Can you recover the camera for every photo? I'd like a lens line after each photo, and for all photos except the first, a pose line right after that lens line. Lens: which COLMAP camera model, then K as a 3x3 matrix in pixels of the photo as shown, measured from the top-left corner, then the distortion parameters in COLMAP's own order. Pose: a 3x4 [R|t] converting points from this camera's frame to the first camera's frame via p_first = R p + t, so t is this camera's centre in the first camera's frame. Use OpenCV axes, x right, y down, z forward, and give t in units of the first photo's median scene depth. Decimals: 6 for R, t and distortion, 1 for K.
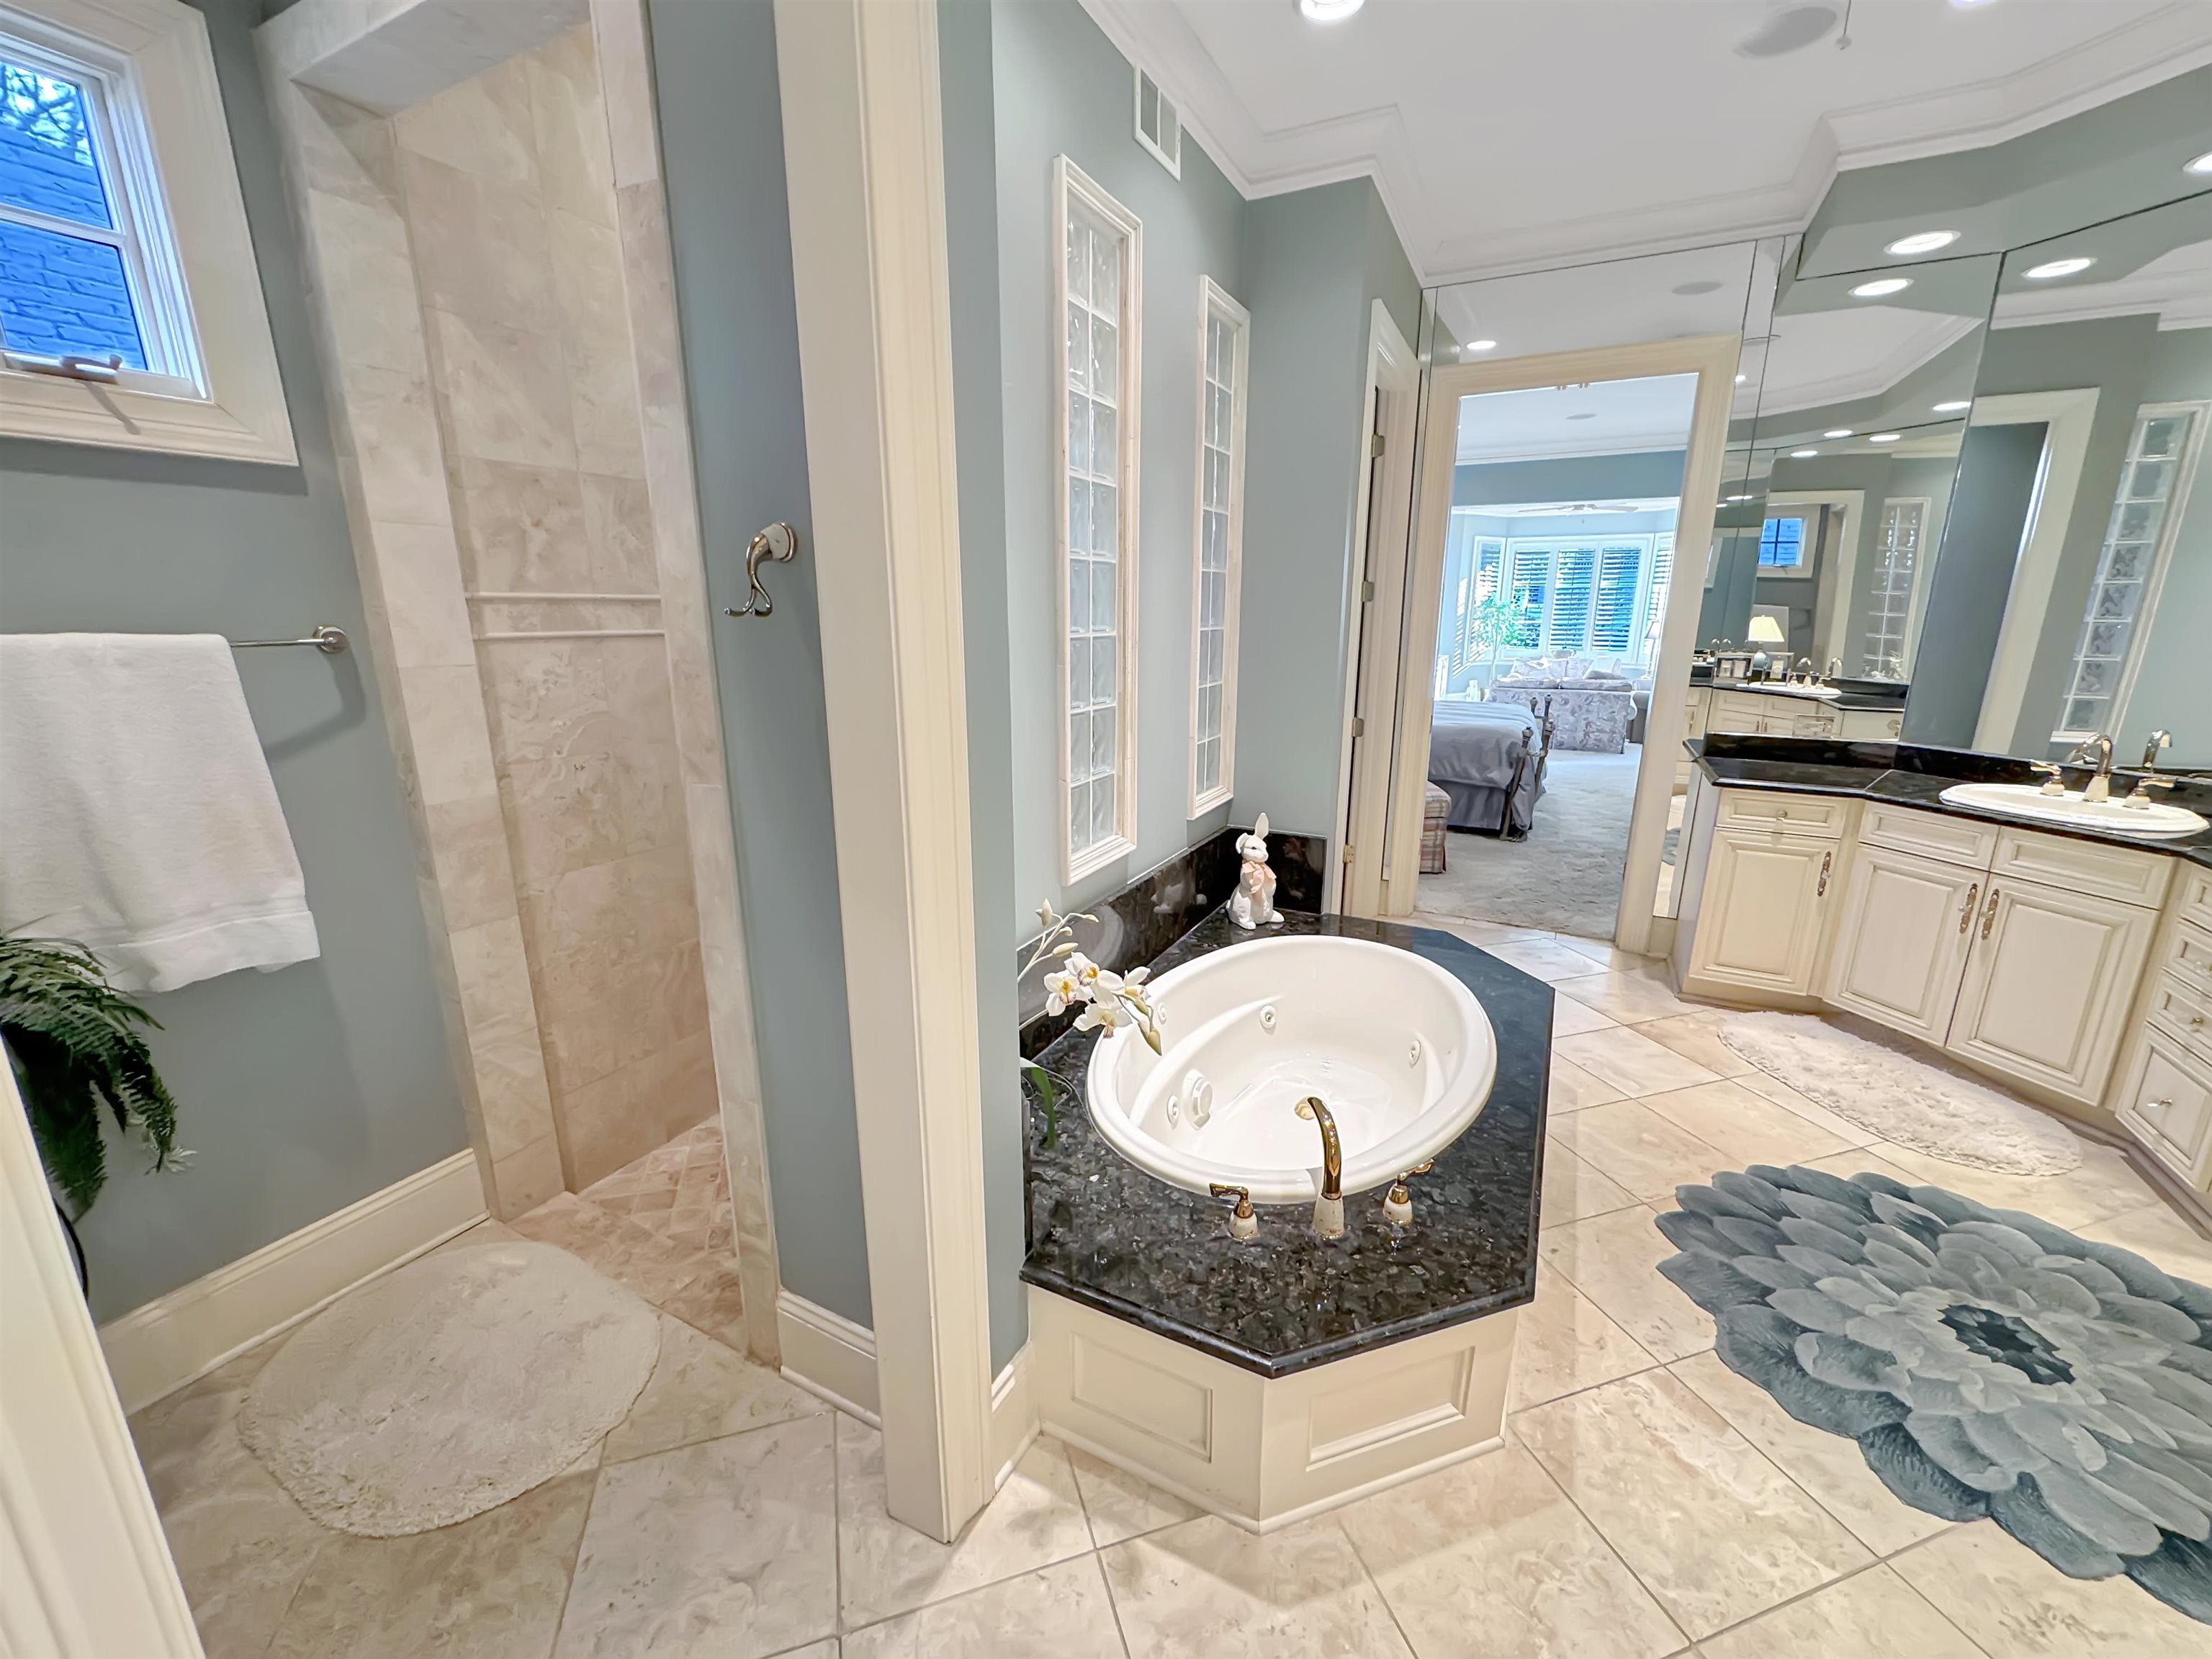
lens RADIAL K [[892.5, 0, 1119.0], [0, 892.5, 839.0], [0, 0, 1]] dist [-0.000350, -0.000213]
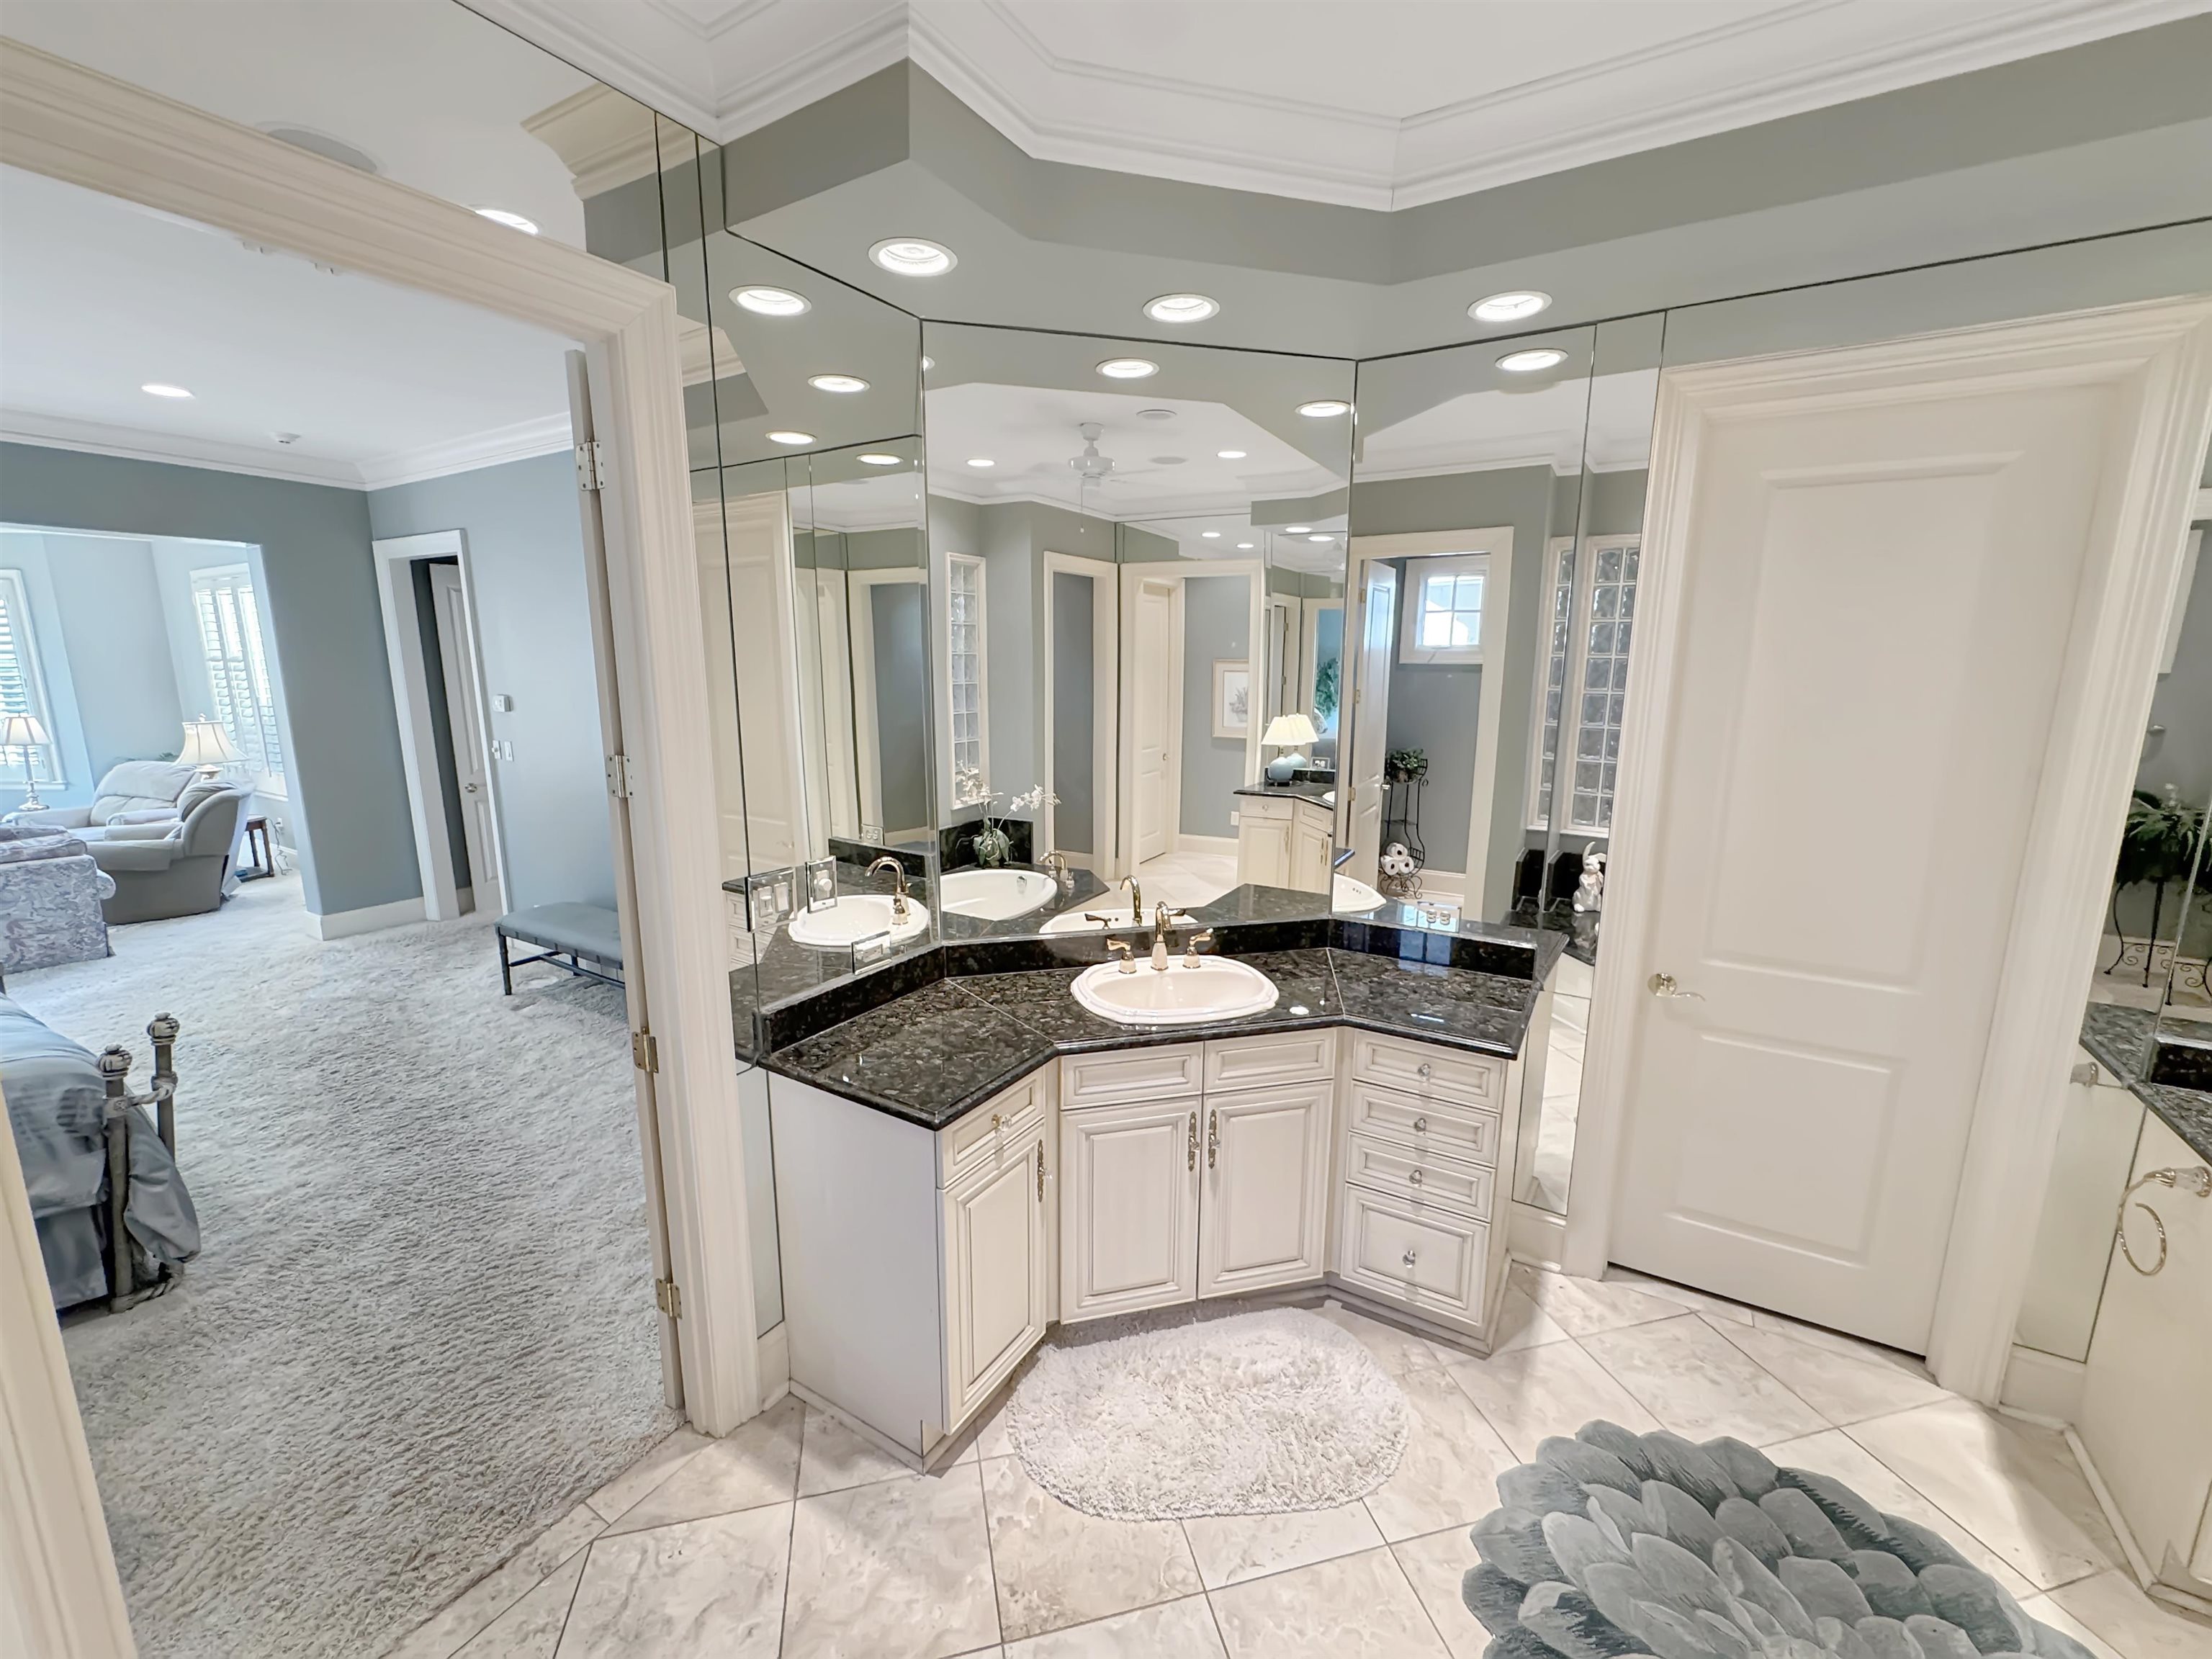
lens RADIAL K [[892.5, 0, 1119.0], [0, 892.5, 839.0], [0, 0, 1]] dist [-0.000350, -0.000213]
pose [[0.078519, -0.187607, 0.979101, 0.191321], [0.243446, 0.956007, 0.163658, -0.339184], [-0.966731, 0.225508, 0.120737, 0.898311]]
